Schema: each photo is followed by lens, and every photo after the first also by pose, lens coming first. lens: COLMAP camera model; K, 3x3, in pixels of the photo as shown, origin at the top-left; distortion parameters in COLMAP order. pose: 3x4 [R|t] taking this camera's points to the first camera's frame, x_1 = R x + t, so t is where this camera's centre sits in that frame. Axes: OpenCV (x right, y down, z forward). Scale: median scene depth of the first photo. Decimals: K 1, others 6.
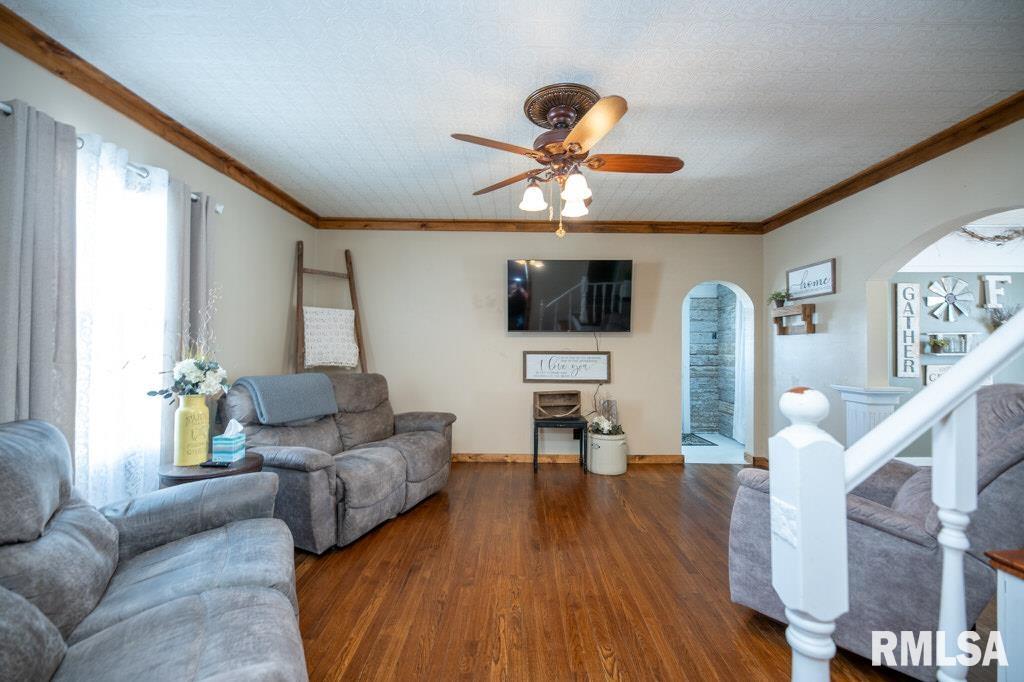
lens RADIAL K [[410.9, 0, 509.2], [0, 410.9, 337.5], [0, 0, 1]] dist [-0.000414, -0.000668]
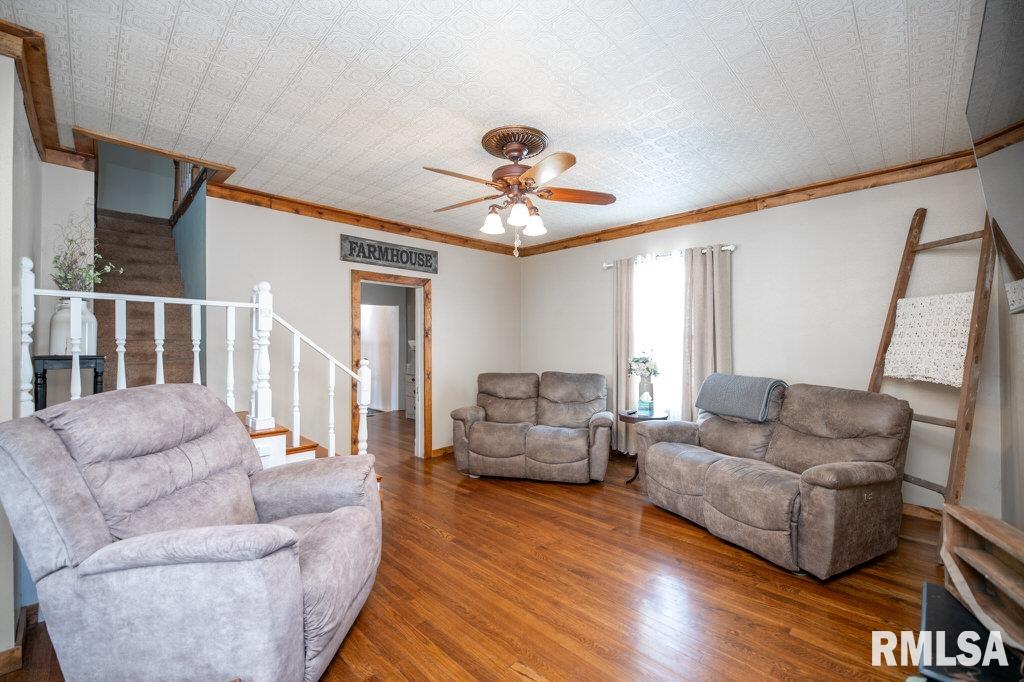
lens RADIAL K [[420.0, 0, 509.5], [0, 420.0, 347.9], [0, 0, 1]] dist [-0.002018, -0.000483]
pose [[-0.699674, 0.003426, -0.714454, 0.497698], [0.013938, 0.999864, -0.008855, 0.010754], [0.714326, -0.016154, -0.699626, 0.925683]]
